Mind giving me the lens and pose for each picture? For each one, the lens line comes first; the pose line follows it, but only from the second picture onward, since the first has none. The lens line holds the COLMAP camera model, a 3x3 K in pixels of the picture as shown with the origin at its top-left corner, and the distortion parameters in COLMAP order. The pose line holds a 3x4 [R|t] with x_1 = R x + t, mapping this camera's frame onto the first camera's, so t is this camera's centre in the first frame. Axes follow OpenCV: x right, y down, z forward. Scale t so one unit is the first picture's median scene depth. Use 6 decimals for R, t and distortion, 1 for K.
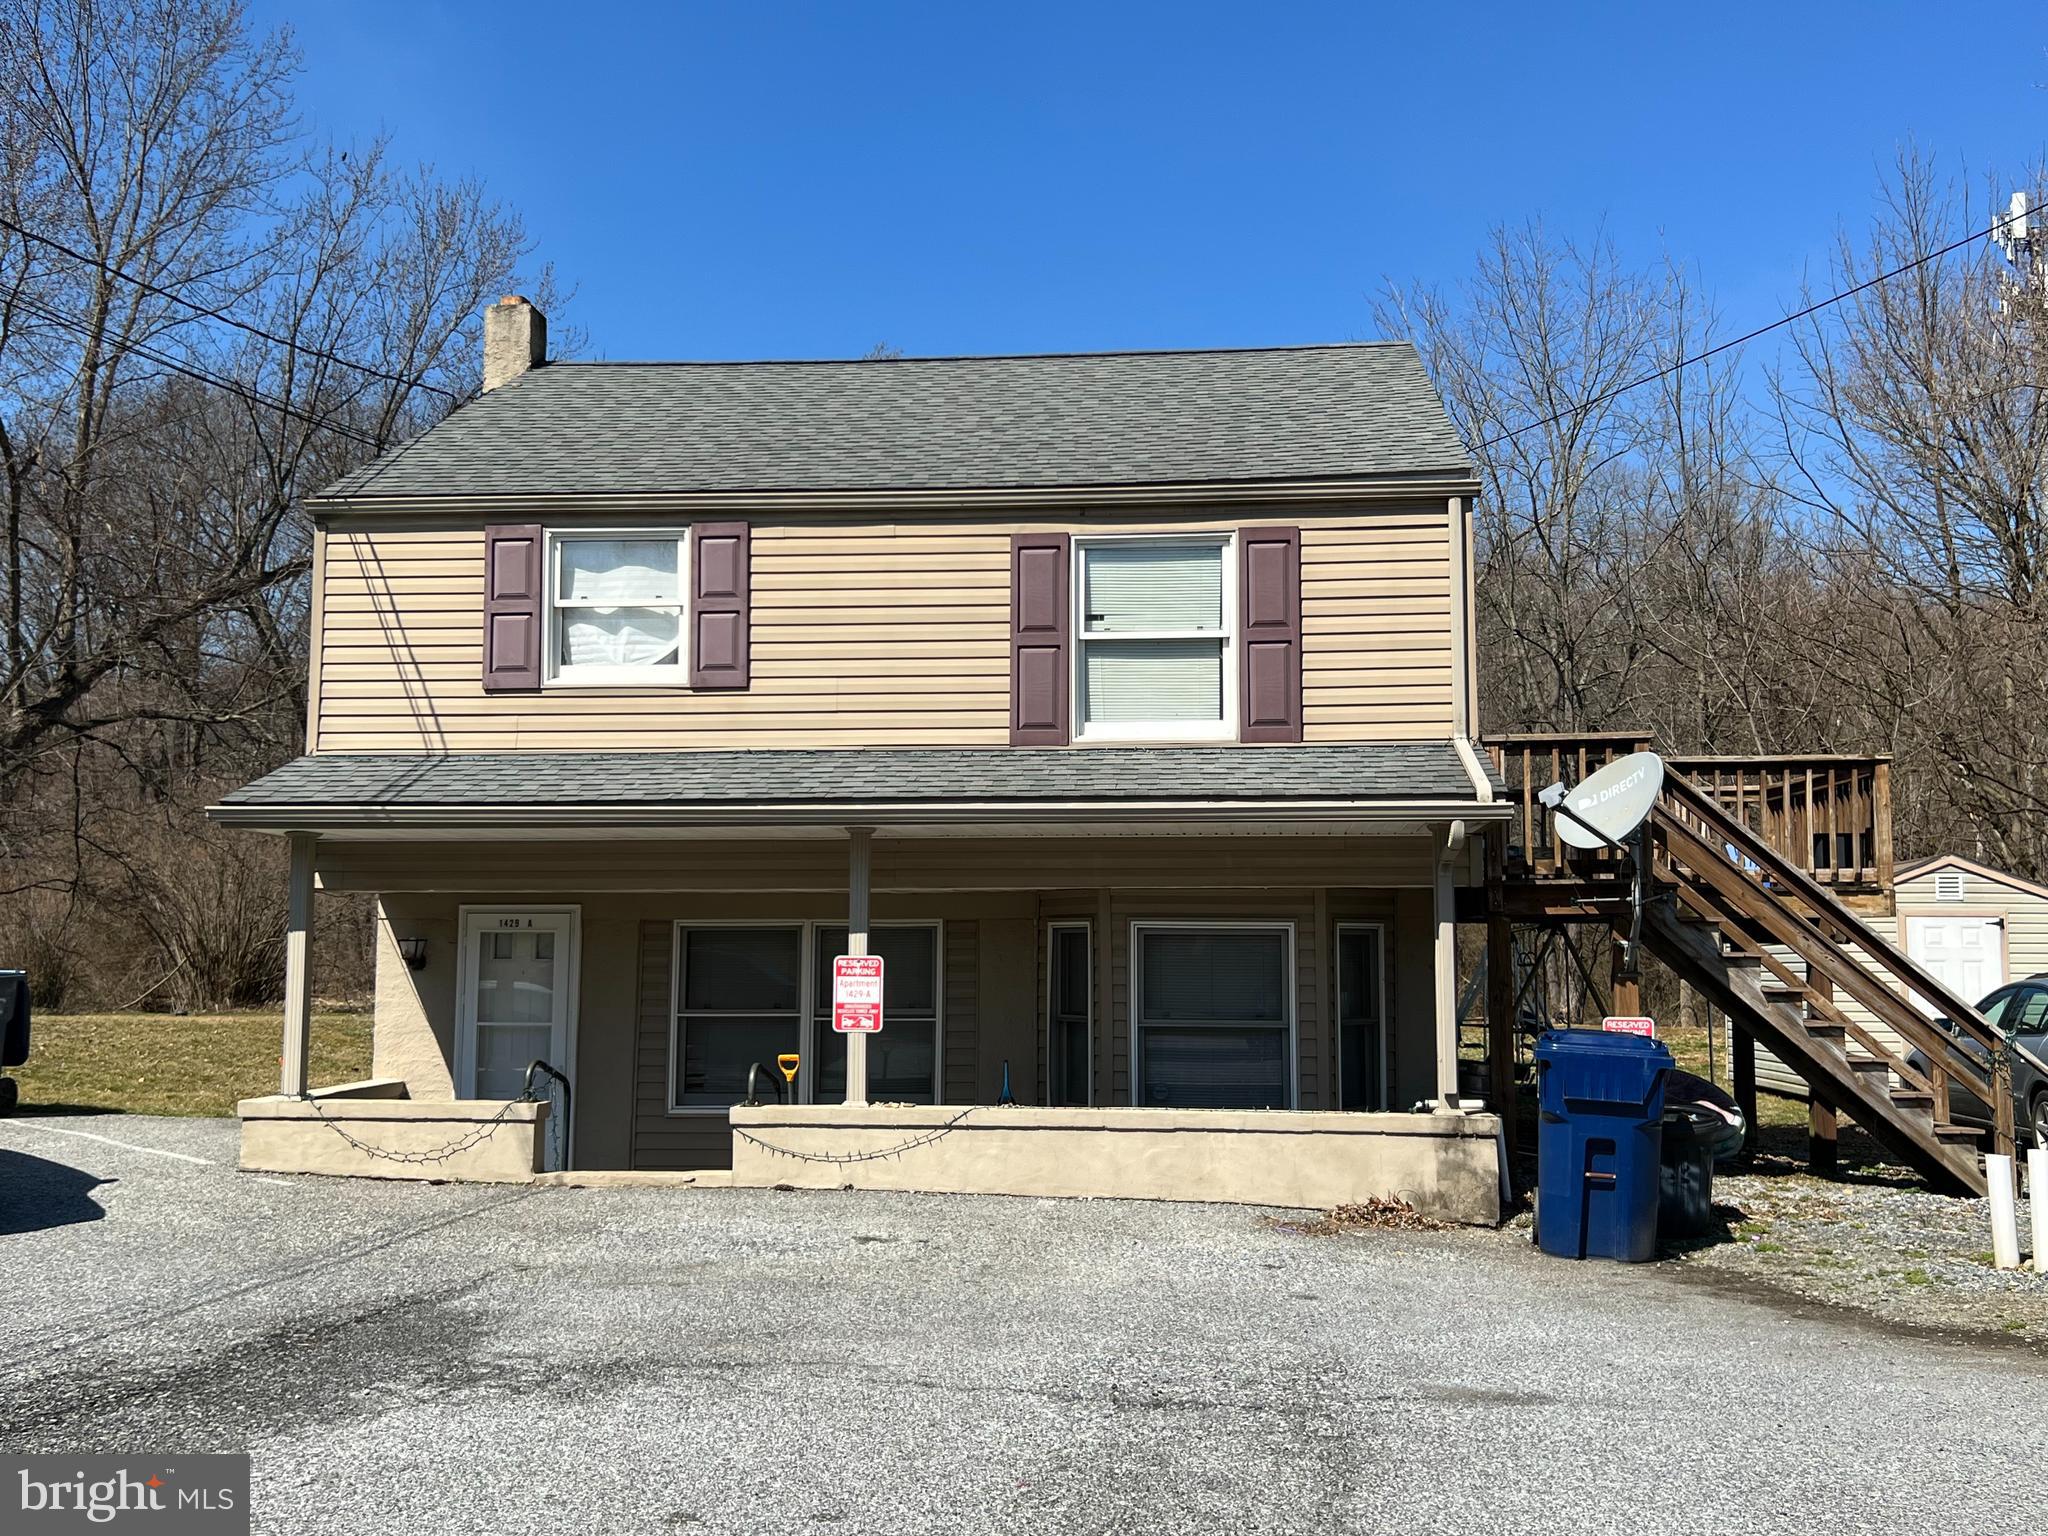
lens RADIAL K [[1919.2, 0, 1024.0], [0, 1919.2, 768.0], [0, 0, 1]] dist [0.072665, -0.006046]
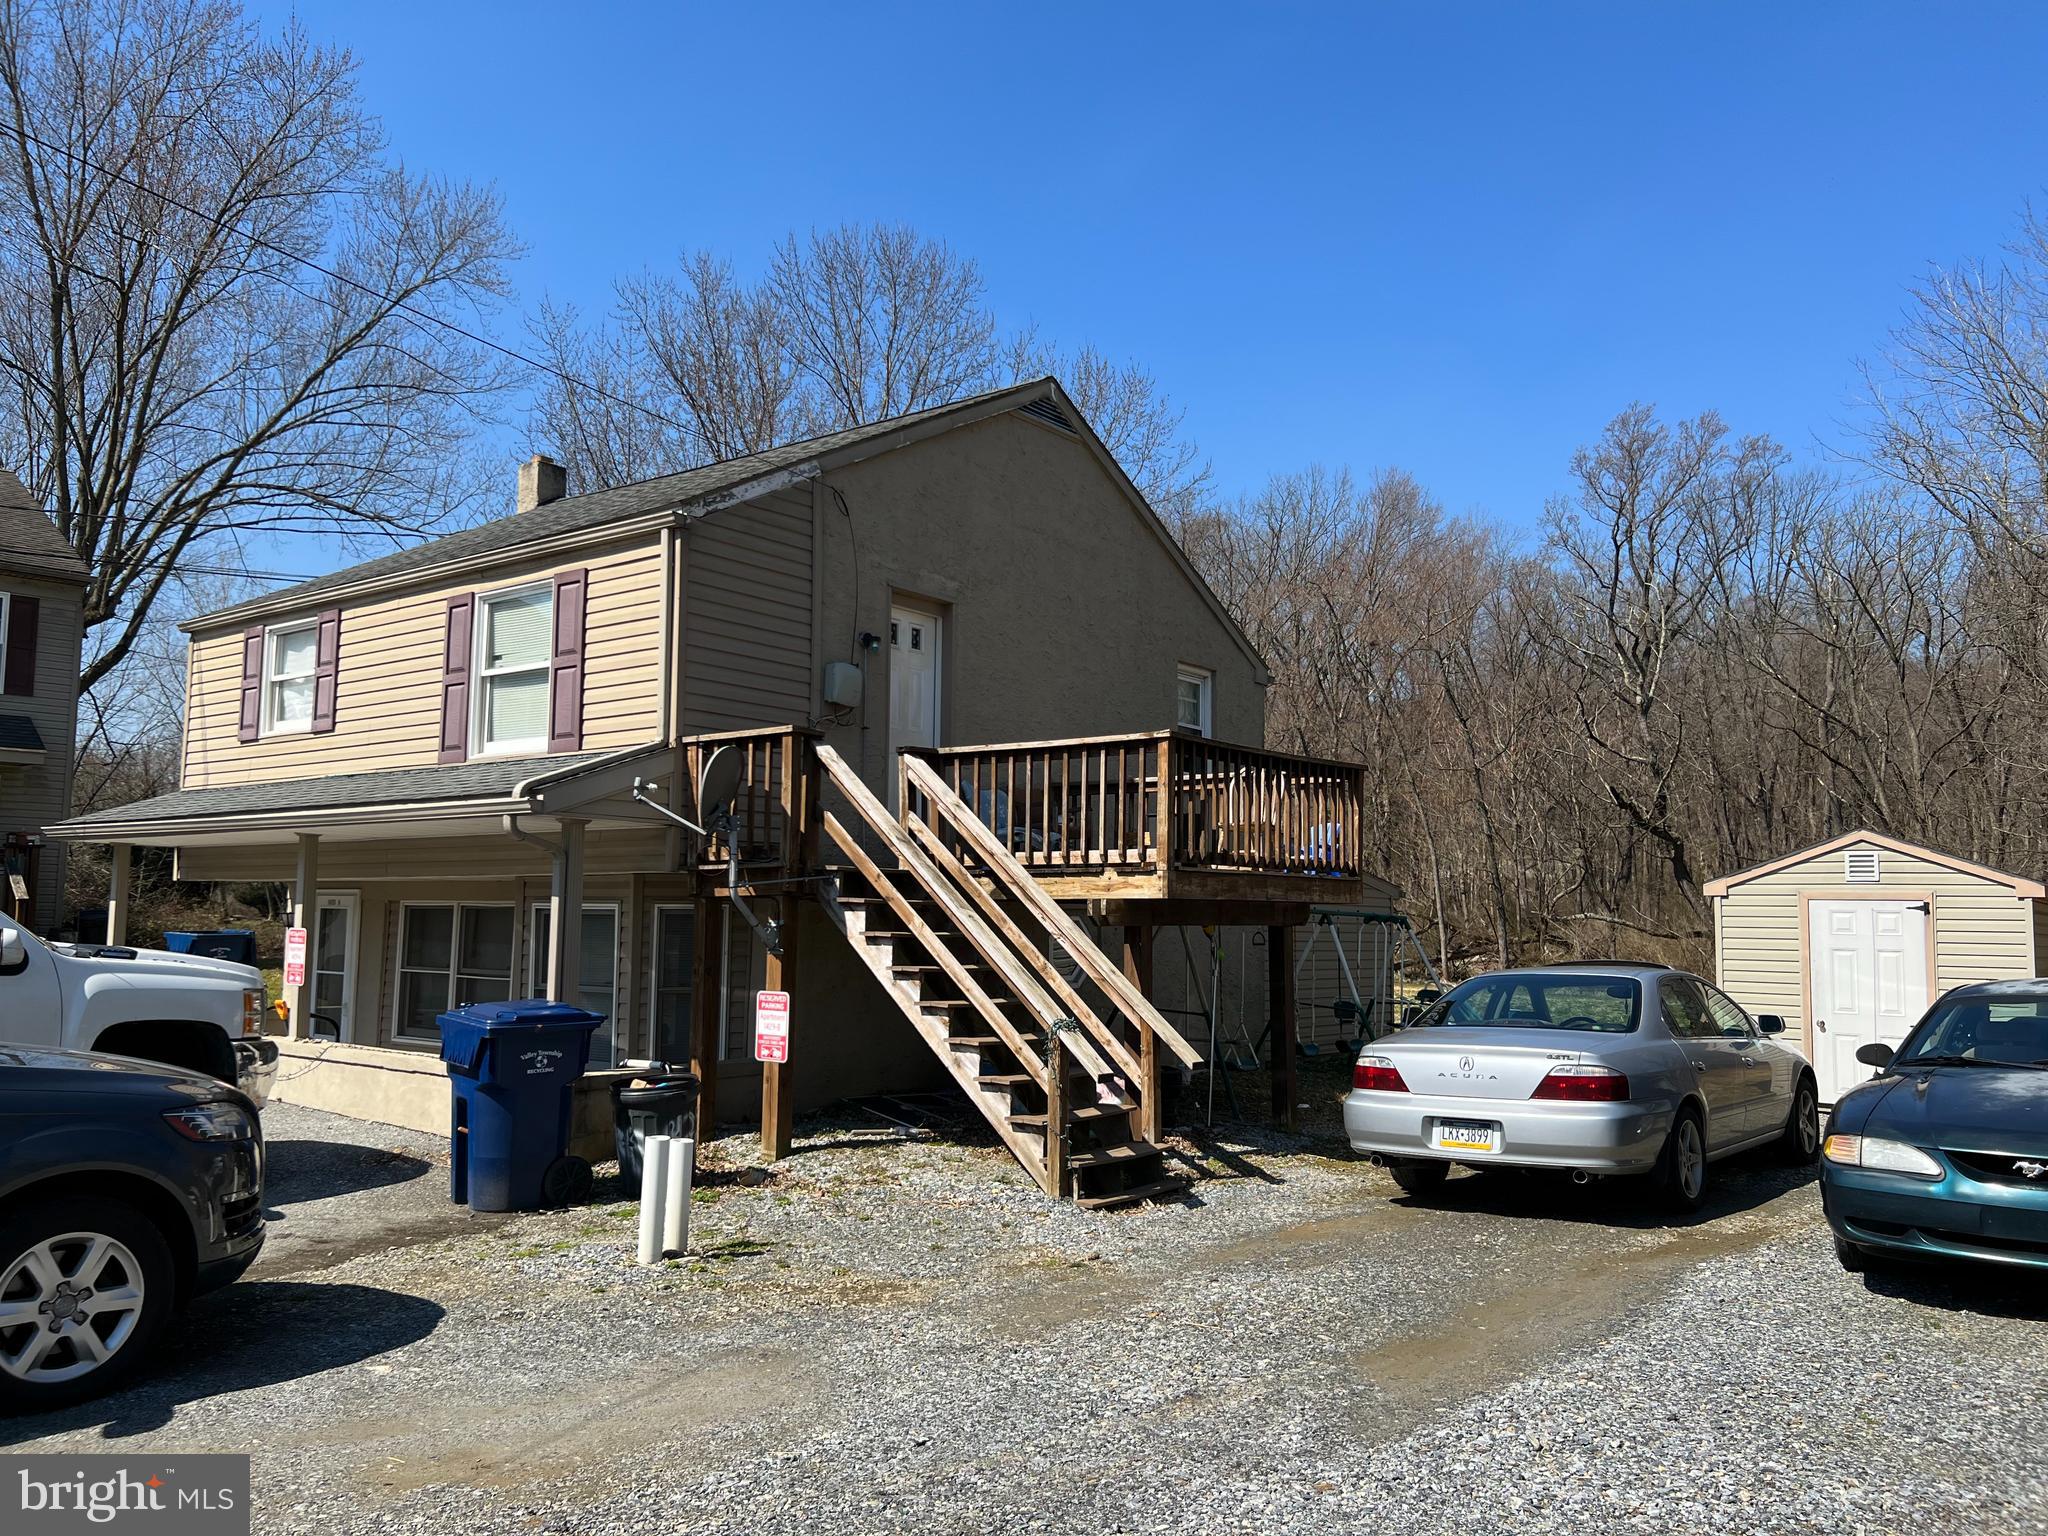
lens RADIAL K [[1596.2, 0, 1024.0], [0, 1596.2, 768.0], [0, 0, 1]] dist [-0.008896, -0.003525]
pose [[0.836485, -0.042744, -0.546320, 0.888735], [0.039093, 0.999068, -0.018311, 0.025124], [0.546593, -0.006041, 0.837376, 0.323362]]
